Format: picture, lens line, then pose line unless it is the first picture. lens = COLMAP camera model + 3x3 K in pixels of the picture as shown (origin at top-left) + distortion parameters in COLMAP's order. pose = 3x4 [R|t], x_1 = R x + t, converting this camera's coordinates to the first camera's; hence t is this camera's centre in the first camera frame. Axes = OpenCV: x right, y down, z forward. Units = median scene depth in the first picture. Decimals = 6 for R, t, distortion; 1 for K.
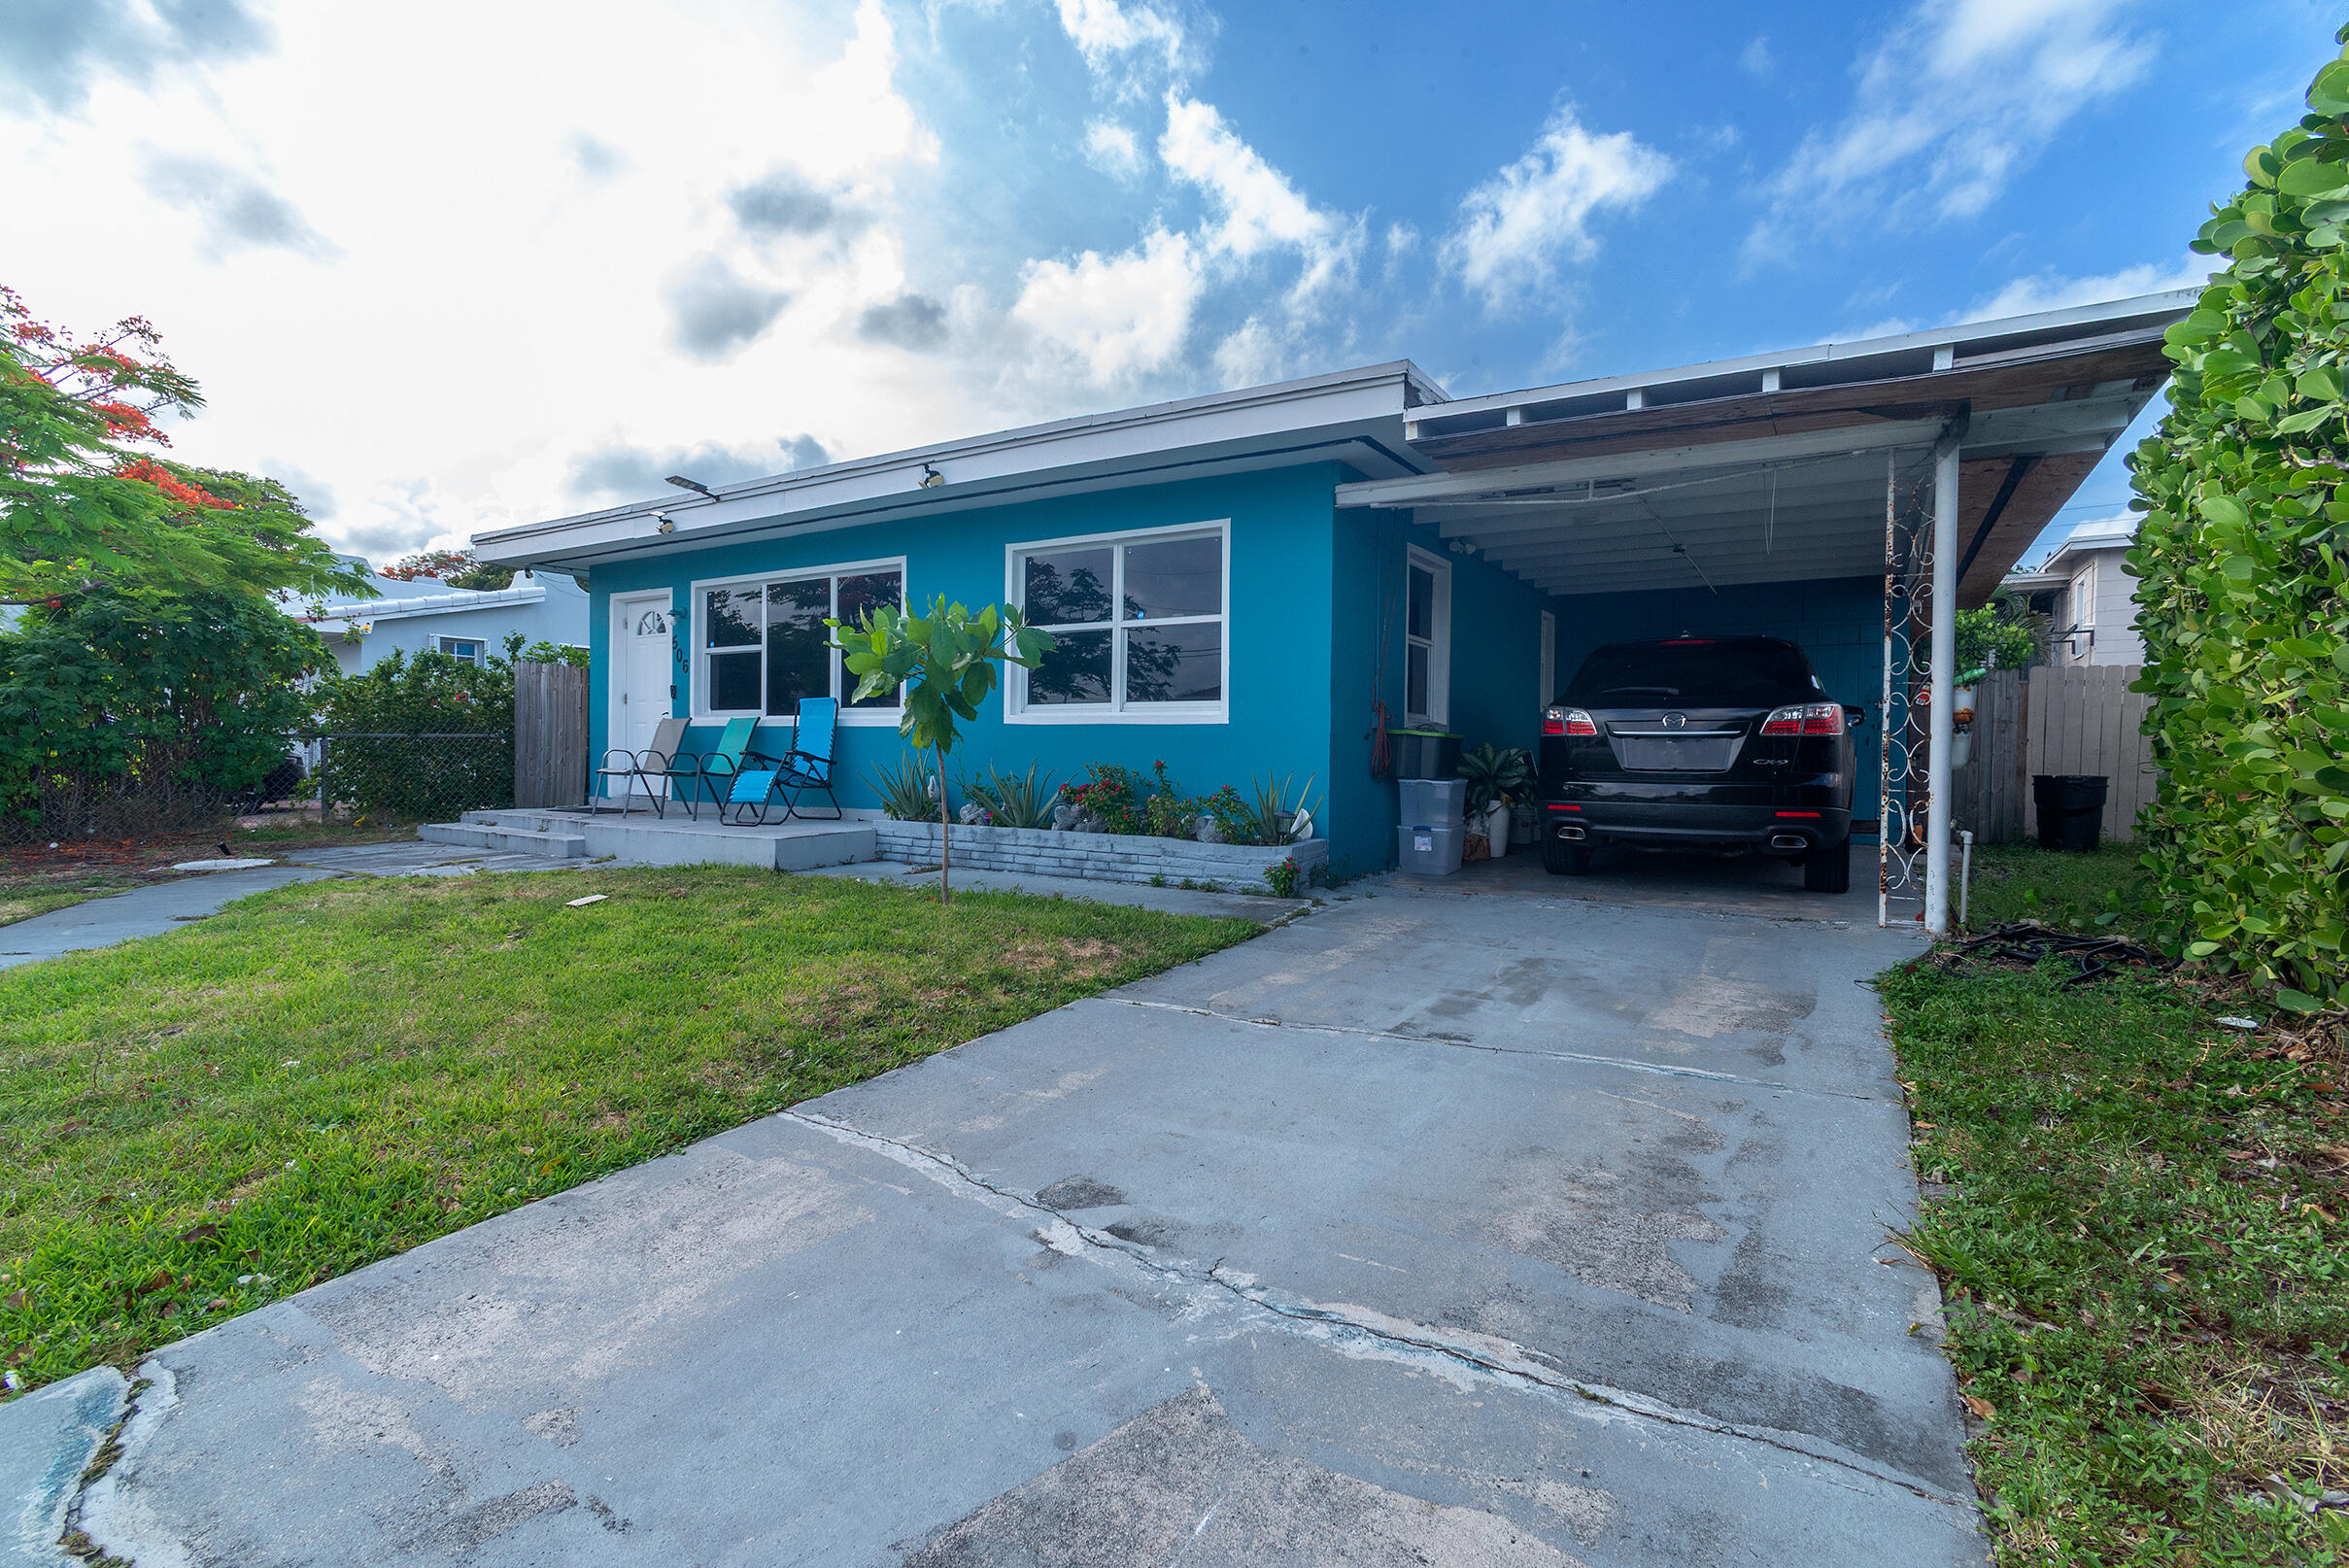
lens RADIAL K [[1134.3, 0, 1146.9], [0, 1134.3, 787.8], [0, 0, 1]] dist [-0.038665, 0.030376]
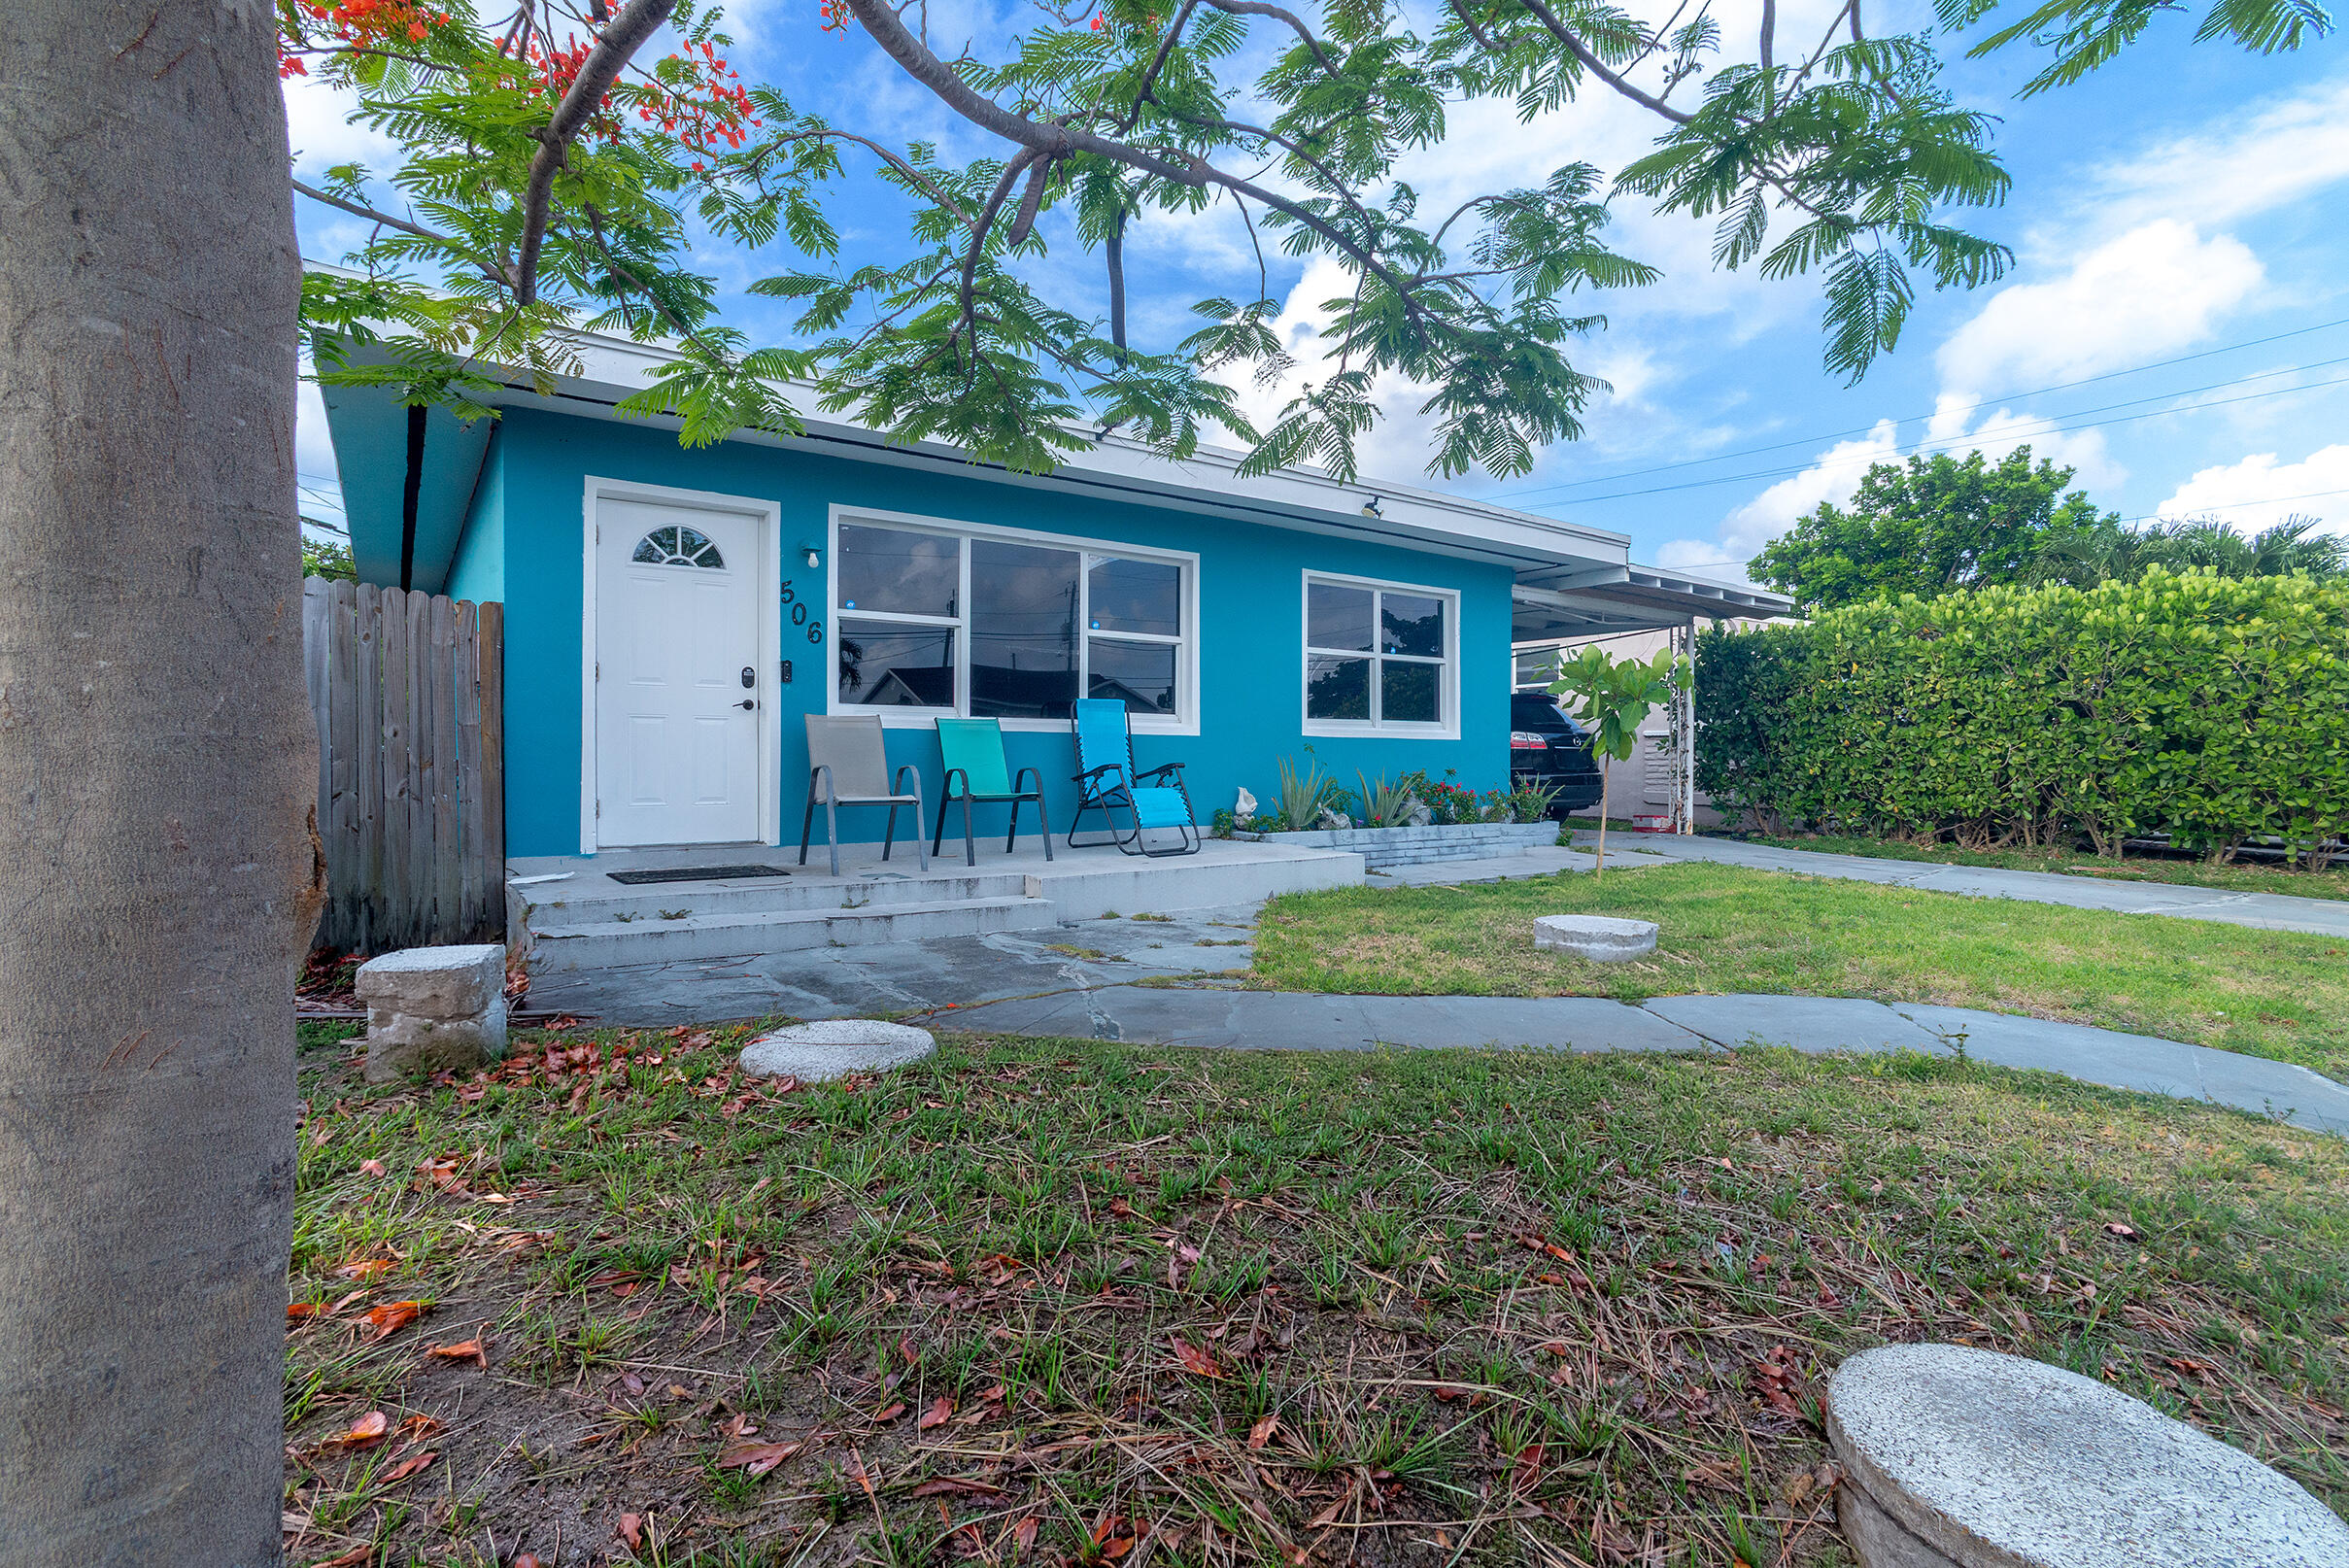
lens RADIAL K [[1102.2, 0, 1174.2], [0, 1102.2, 775.1], [0, 0, 1]] dist [-0.039493, 0.028414]
pose [[0.372598, -0.022035, 0.927731, -1.188592], [0.032409, 0.999417, 0.010722, -0.035510], [-0.927427, 0.026072, 0.373095, 0.756490]]
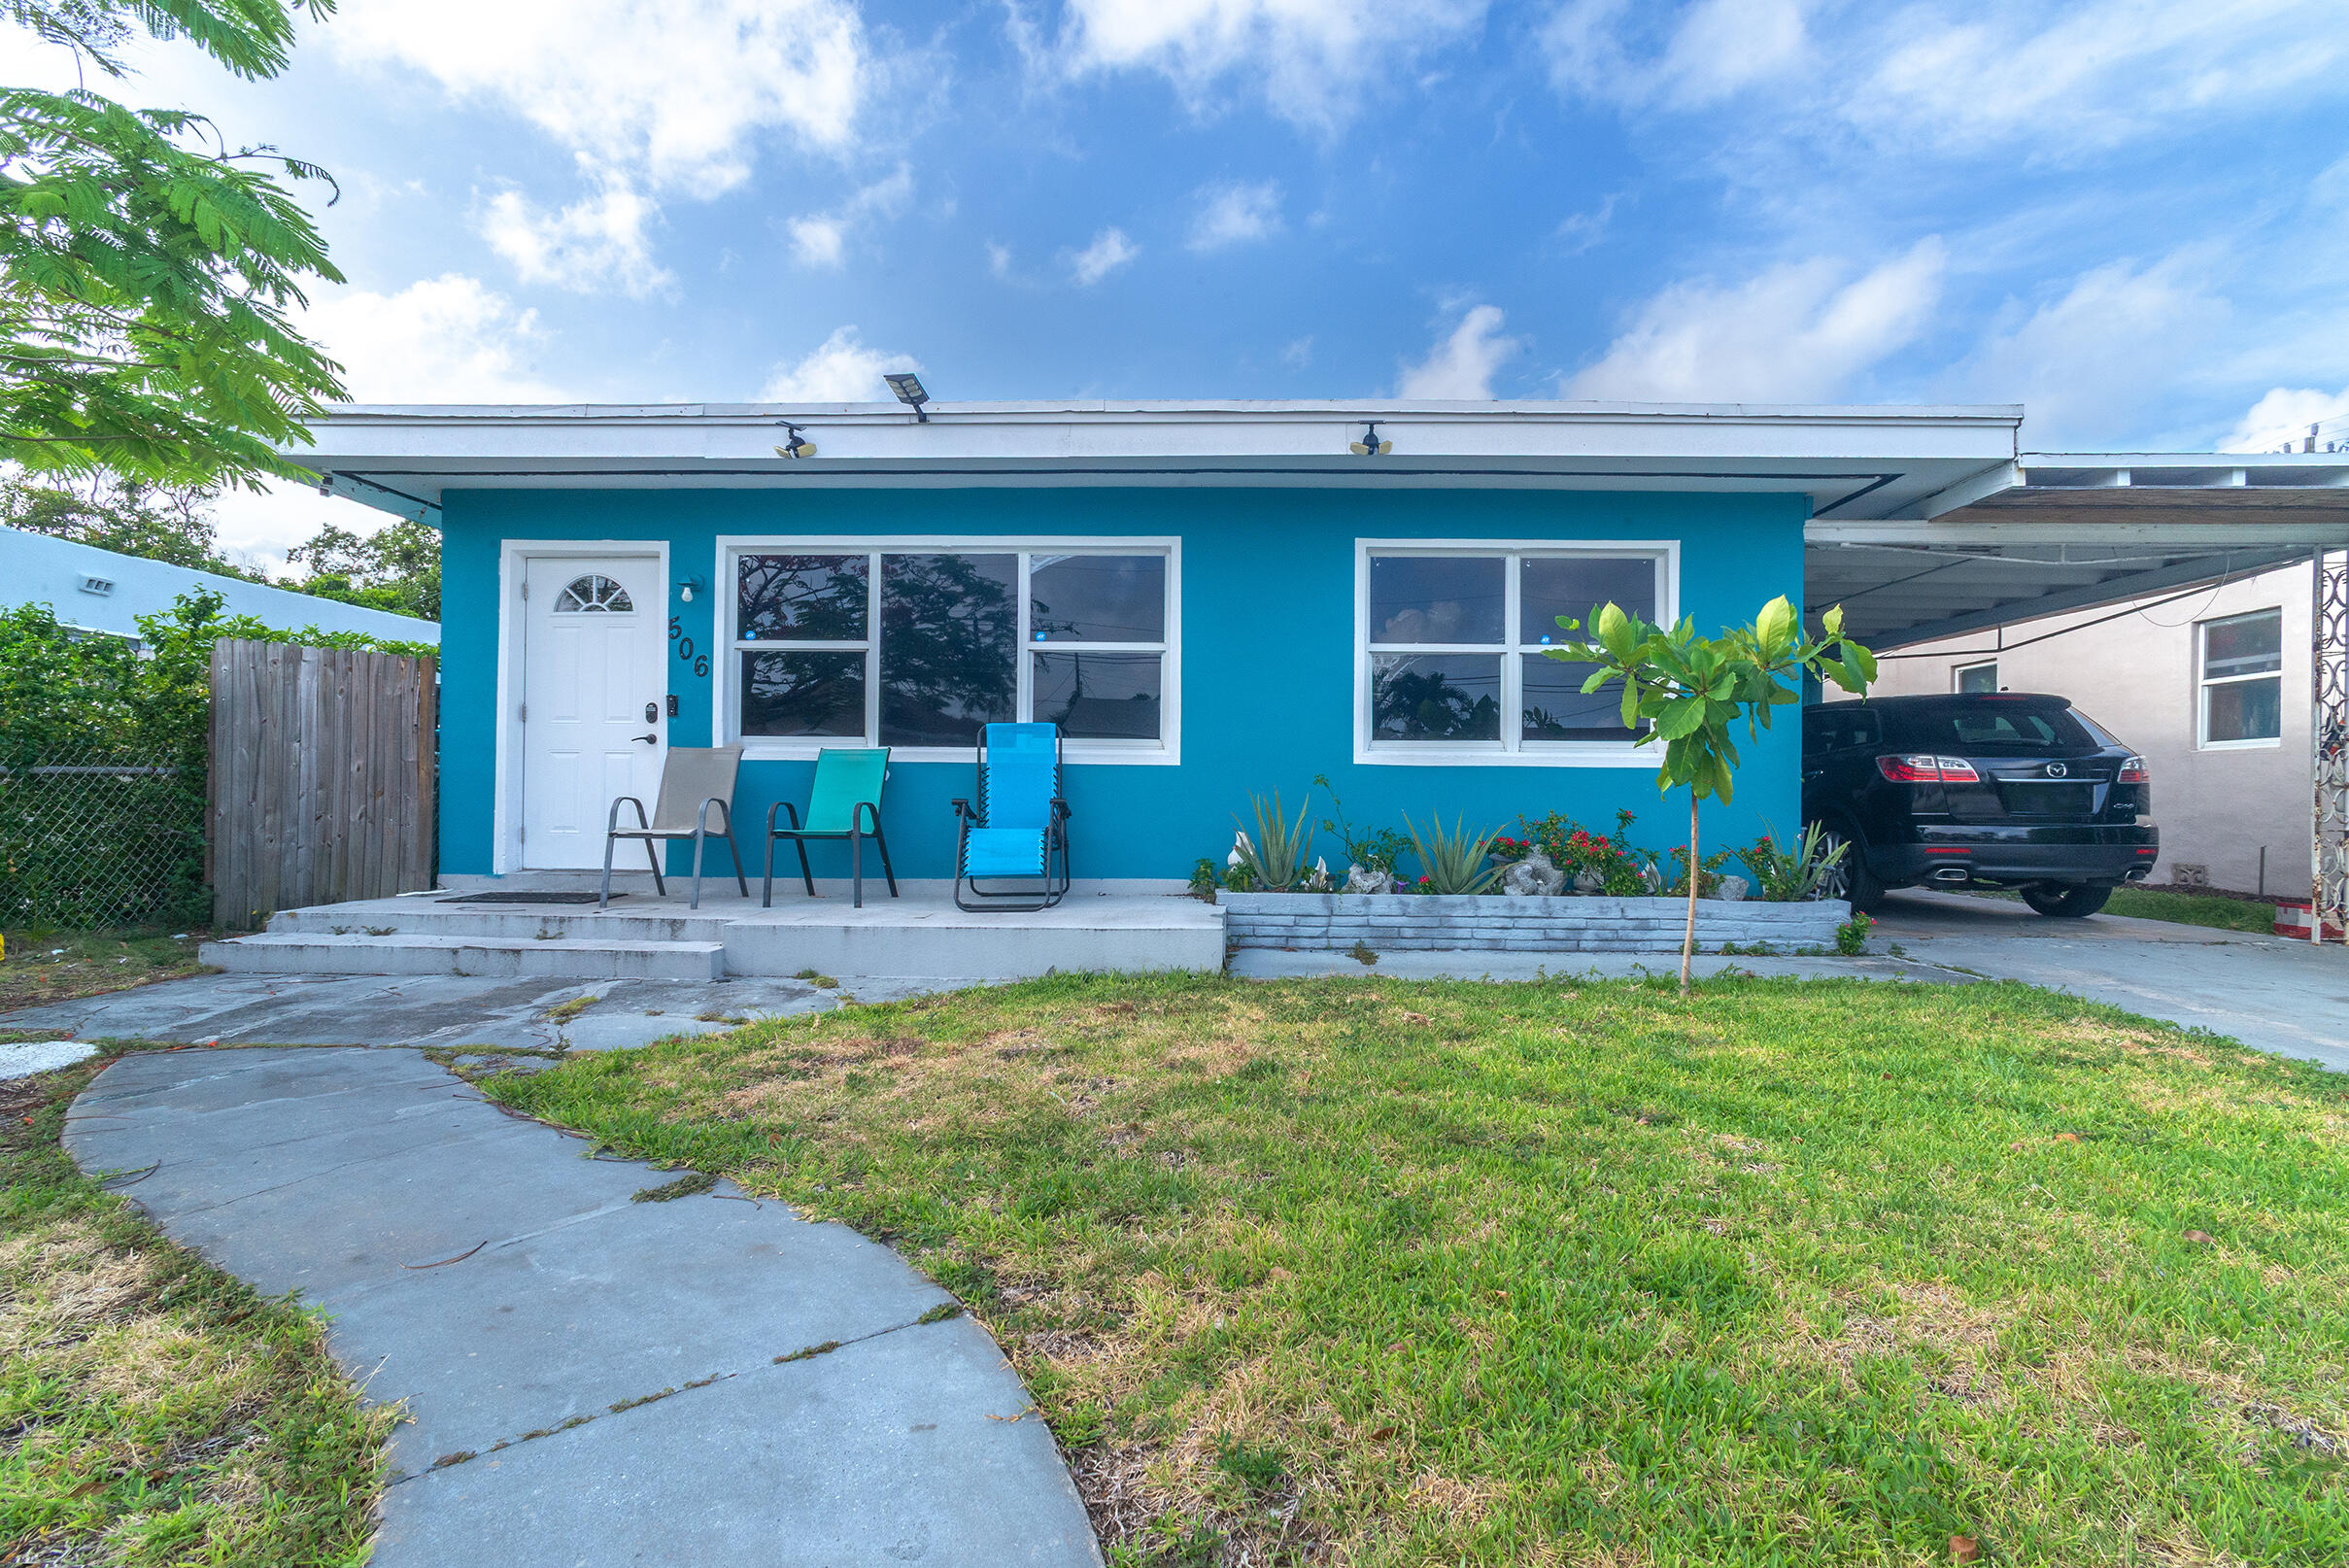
lens RADIAL K [[1134.3, 0, 1146.9], [0, 1134.3, 787.8], [0, 0, 1]] dist [-0.038665, 0.030376]
pose [[0.851367, 0.001990, 0.524567, -0.690532], [0.017821, 0.999306, -0.032716, -0.016874], [-0.524268, 0.037201, 0.850741, 0.420017]]
